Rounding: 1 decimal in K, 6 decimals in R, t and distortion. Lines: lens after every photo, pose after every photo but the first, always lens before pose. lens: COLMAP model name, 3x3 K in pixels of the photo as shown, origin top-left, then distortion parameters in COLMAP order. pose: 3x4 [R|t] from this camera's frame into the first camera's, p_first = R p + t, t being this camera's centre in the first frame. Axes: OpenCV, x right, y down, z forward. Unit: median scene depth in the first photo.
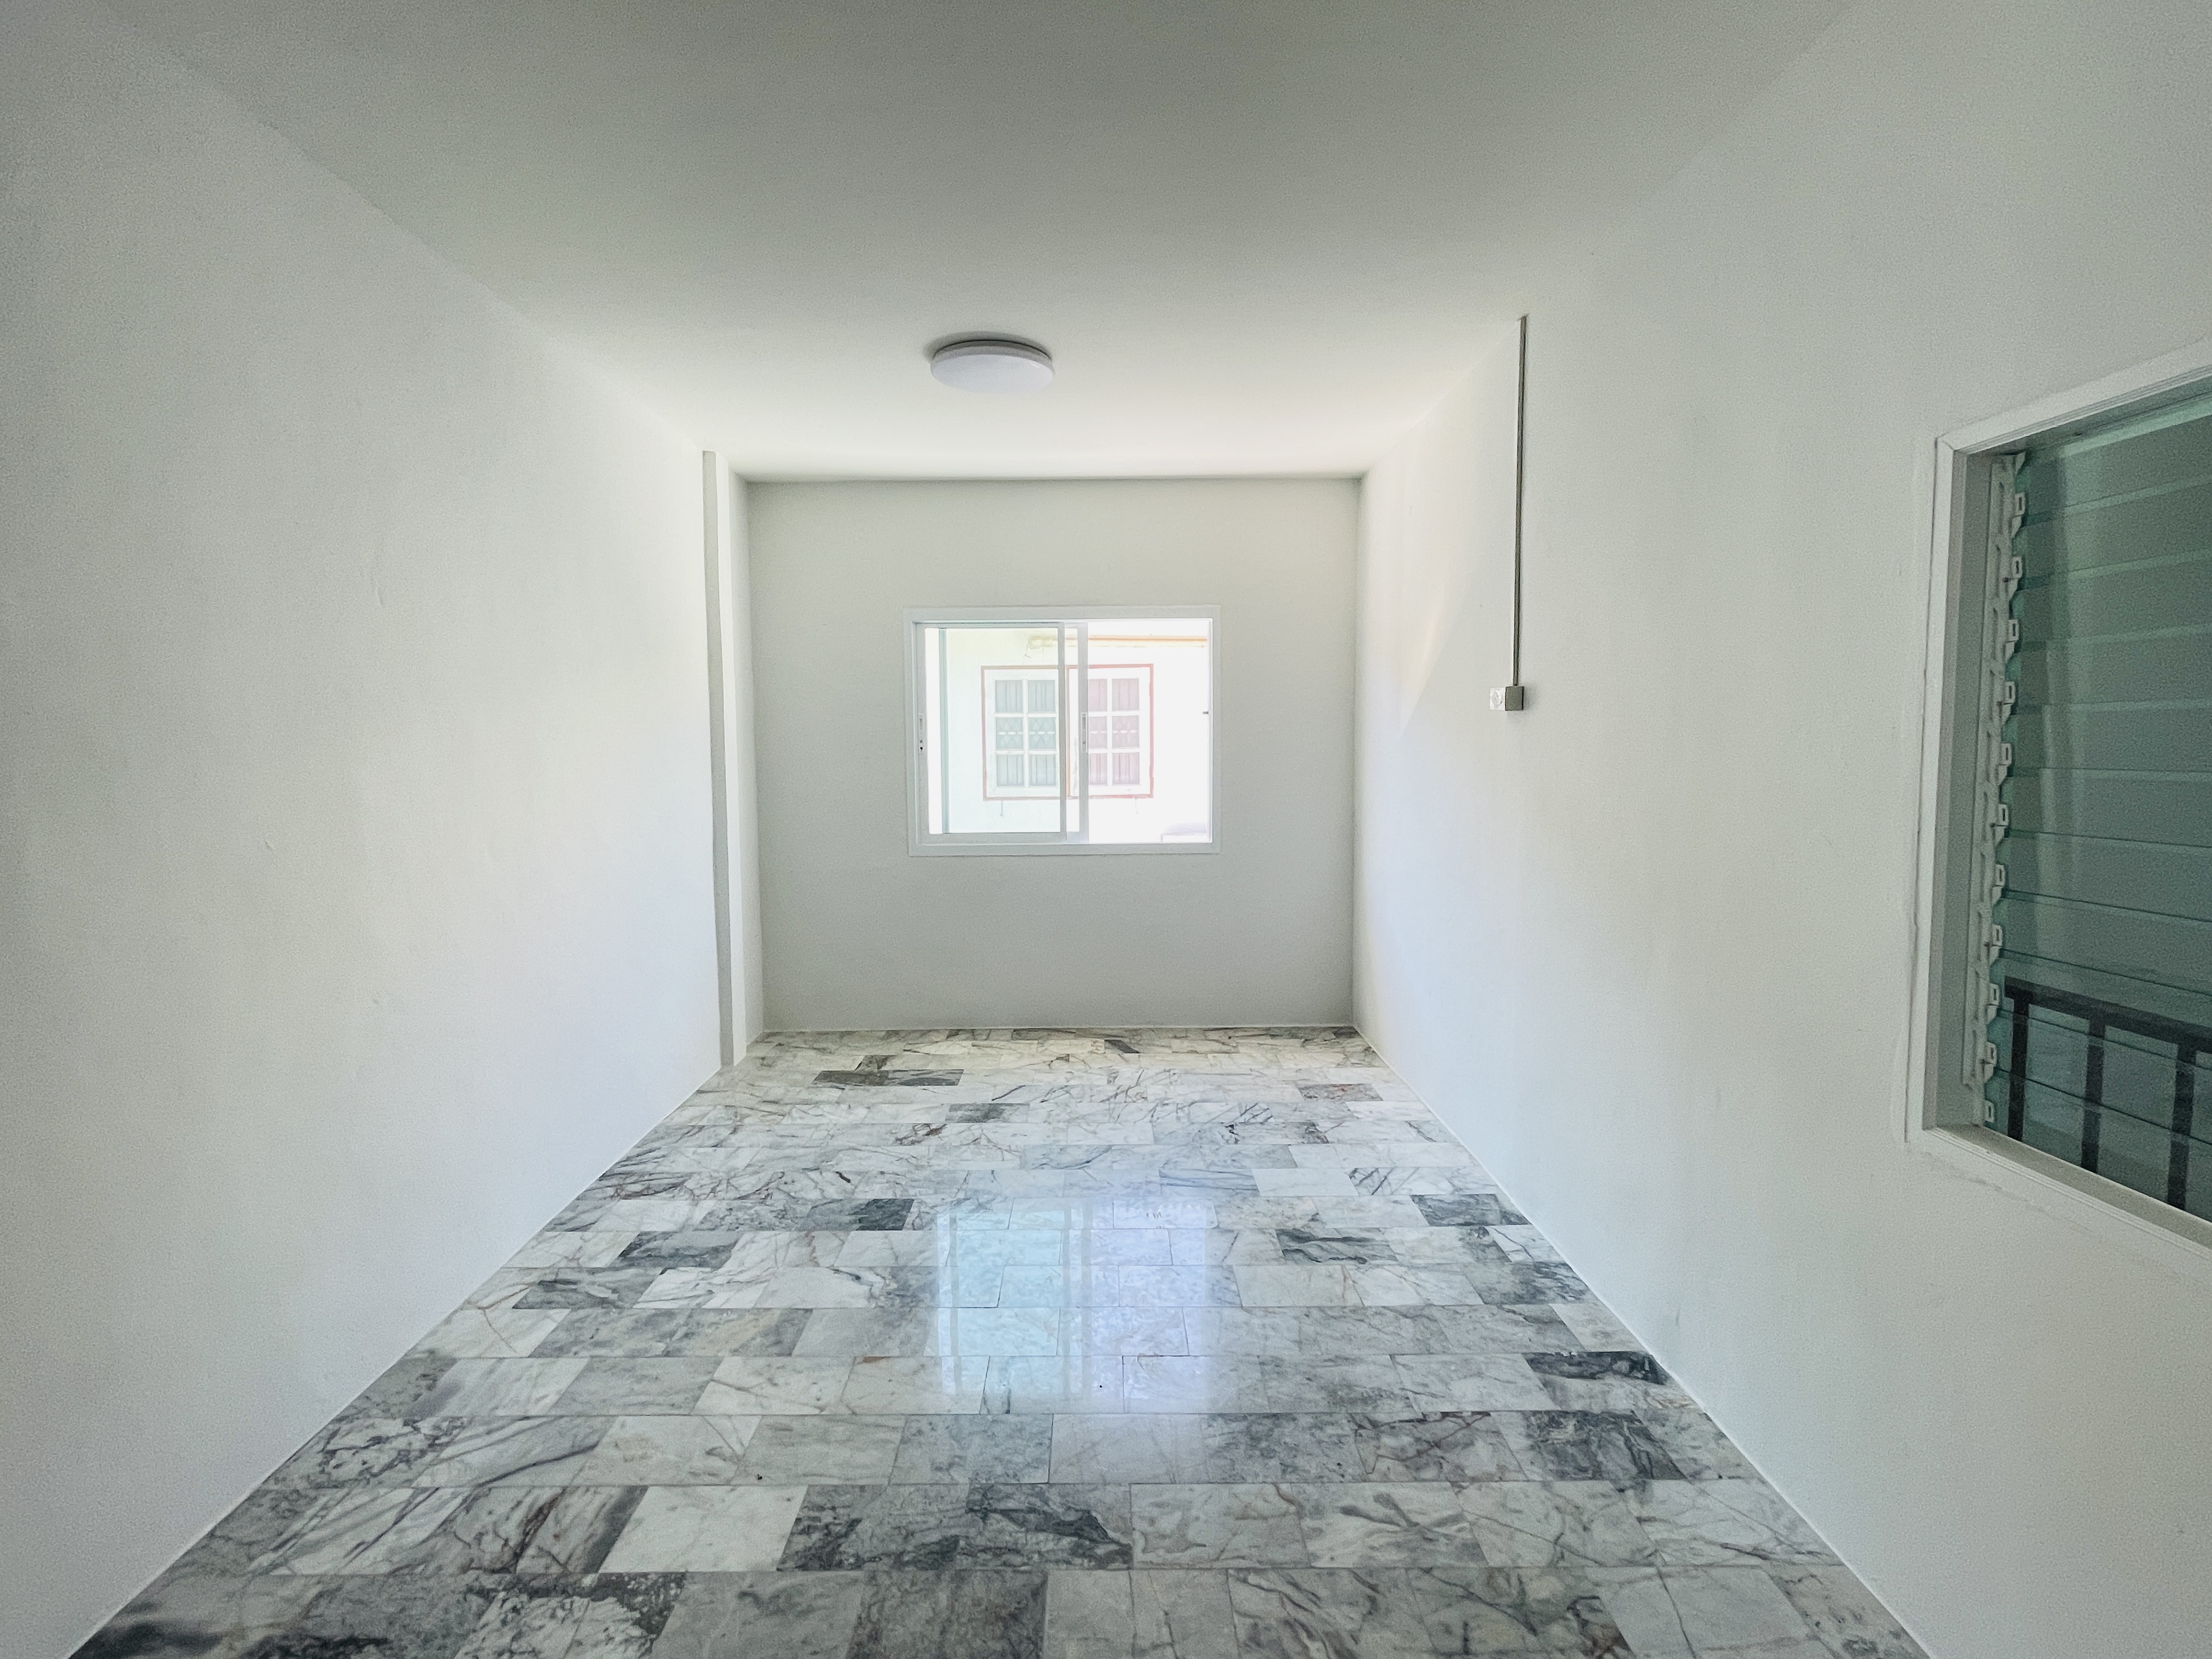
lens RADIAL K [[1034.6, 0, 1102.2], [0, 1034.6, 822.8], [0, 0, 1]] dist [-0.000686, -0.000029]
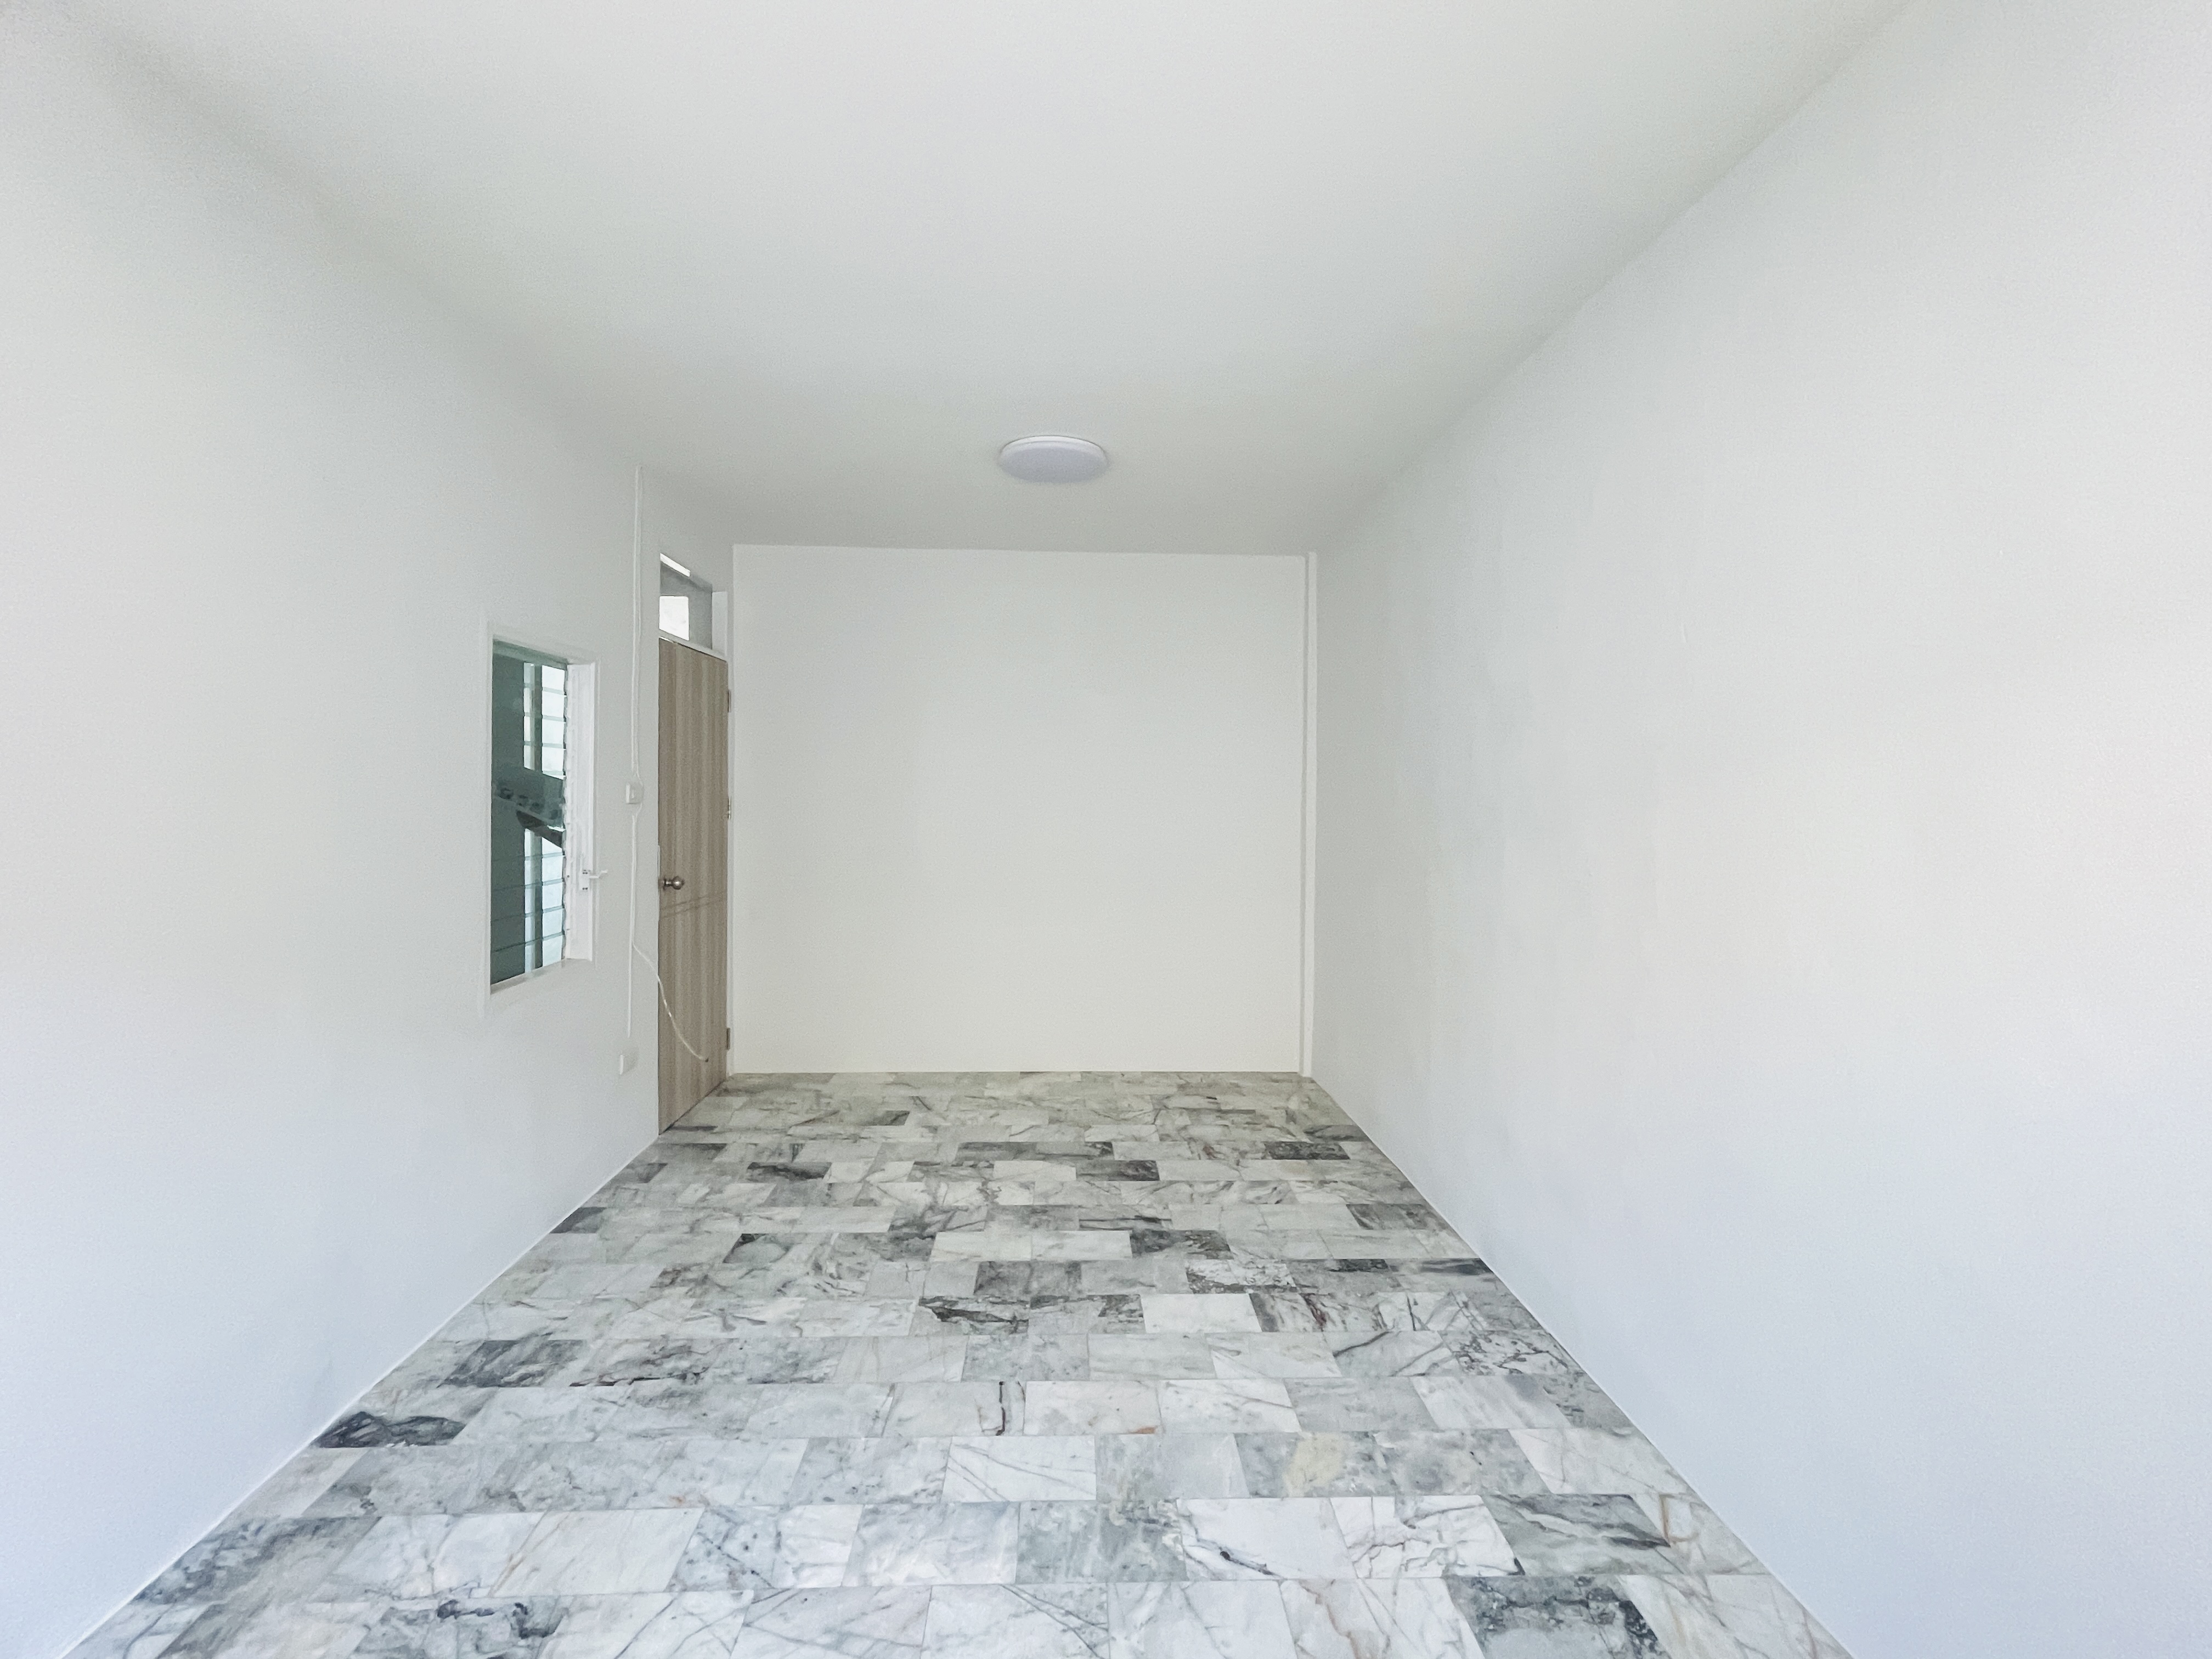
lens RADIAL K [[974.4, 0, 1101.0], [0, 974.4, 822.8], [0, 0, 1]] dist [0.036177, -0.003190]
pose [[-0.999215, 0.001577, -0.039573, -0.161842], [-0.002766, 0.993988, 0.109452, -0.157572], [0.039508, 0.109475, -0.993204, 2.052486]]
